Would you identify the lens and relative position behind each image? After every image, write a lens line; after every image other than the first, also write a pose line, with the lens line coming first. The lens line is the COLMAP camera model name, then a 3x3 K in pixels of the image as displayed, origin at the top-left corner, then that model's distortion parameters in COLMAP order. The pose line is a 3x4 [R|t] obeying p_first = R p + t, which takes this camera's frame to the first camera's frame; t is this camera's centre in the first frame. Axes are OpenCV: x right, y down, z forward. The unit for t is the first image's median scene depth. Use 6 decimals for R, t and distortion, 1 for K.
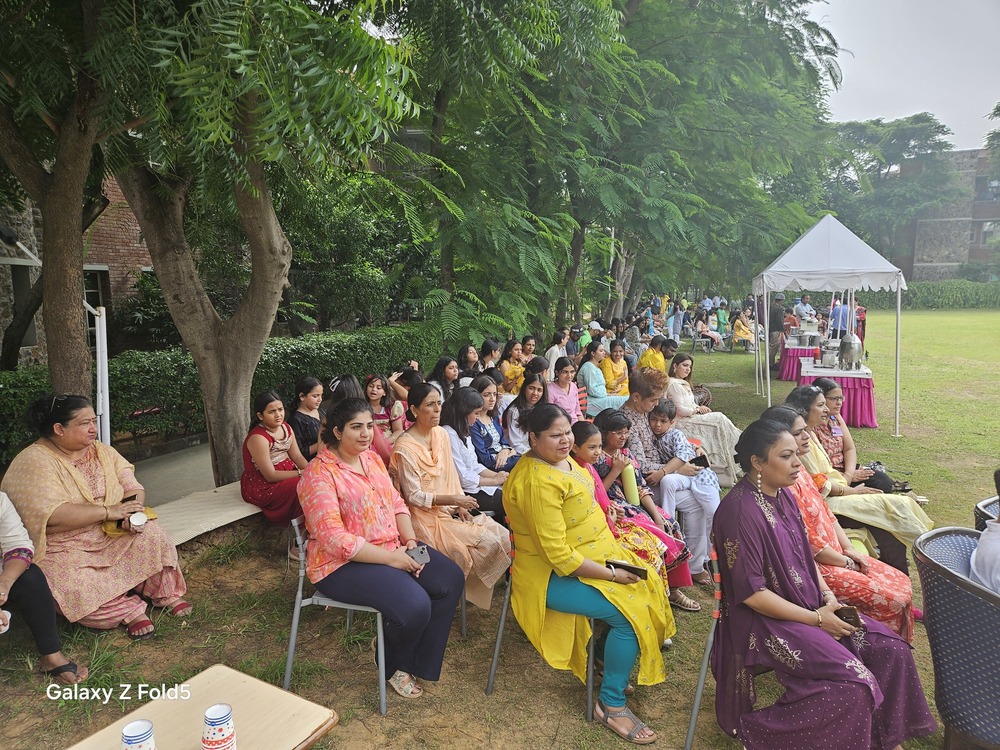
lens RADIAL K [[676.4, 0, 500.0], [0, 676.4, 375.0], [0, 0, 1]] dist [0.069562, -0.055912]
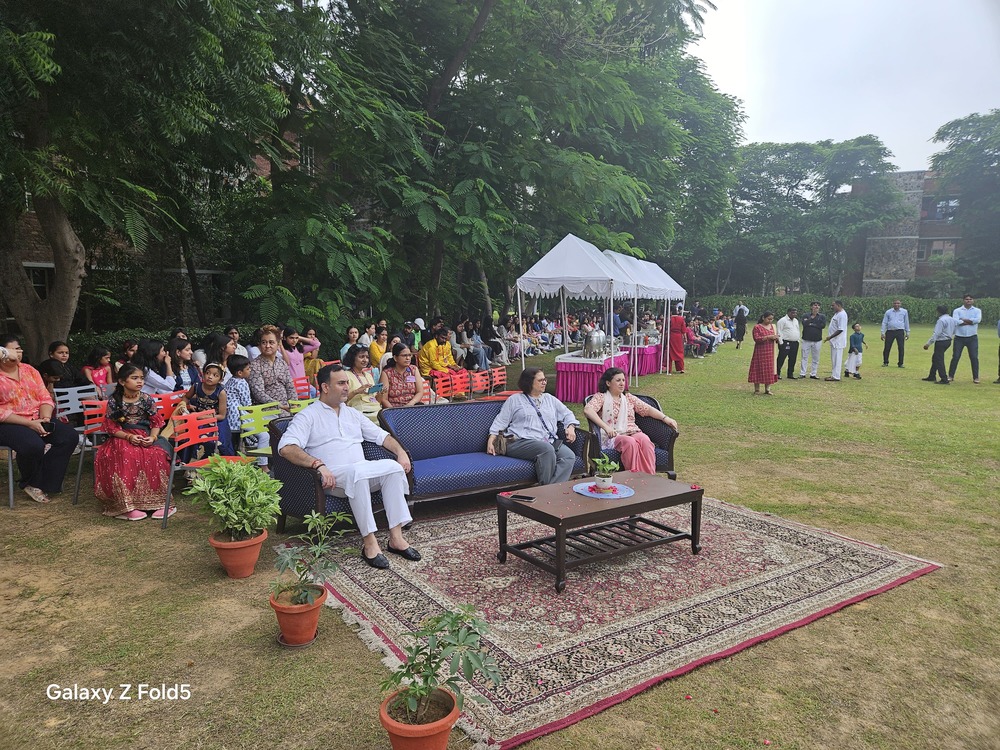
lens RADIAL K [[671.2, 0, 481.1], [0, 671.2, 370.8], [0, 0, 1]] dist [0.078005, -0.058656]
pose [[0.999080, 0.025163, -0.034734, 0.076001], [-0.025785, 0.999513, -0.017564, 0.009219], [0.034276, 0.018443, 0.999242, -0.050356]]
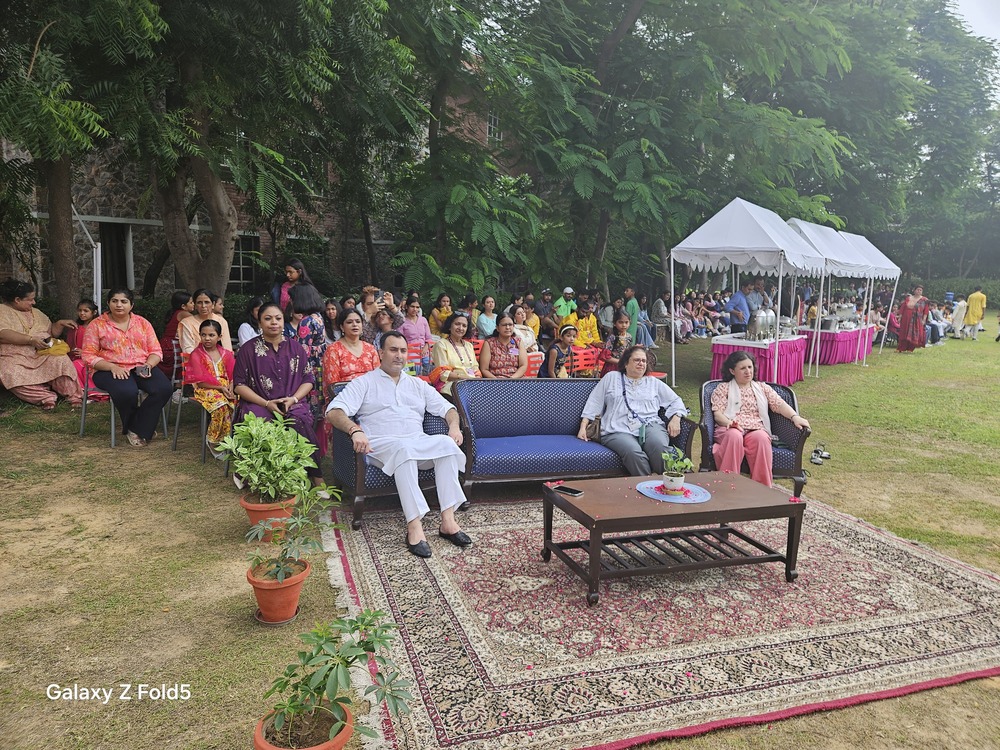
lens RADIAL K [[676.4, 0, 500.0], [0, 676.4, 375.0], [0, 0, 1]] dist [0.069562, -0.055912]
pose [[0.955379, 0.088032, -0.281961, 0.093389], [-0.081367, 0.996059, 0.035283, 0.009076], [0.283956, -0.010766, 0.958777, -0.035989]]
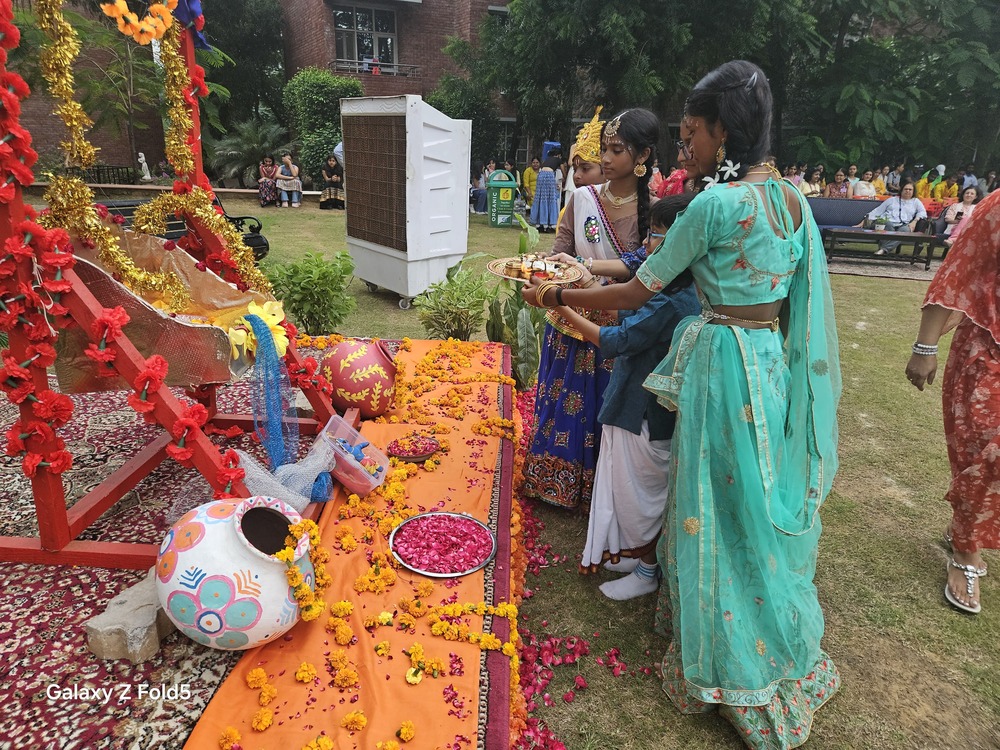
lens RADIAL K [[654.9, 0, 496.4], [0, 654.9, 362.3], [0, 0, 1]] dist [0.064137, -0.044708]
pose [[0.637869, 0.267793, -0.722088, 0.175499], [-0.128980, 0.961503, 0.242645, 0.028005], [0.759268, -0.061640, 0.647852, -0.175664]]
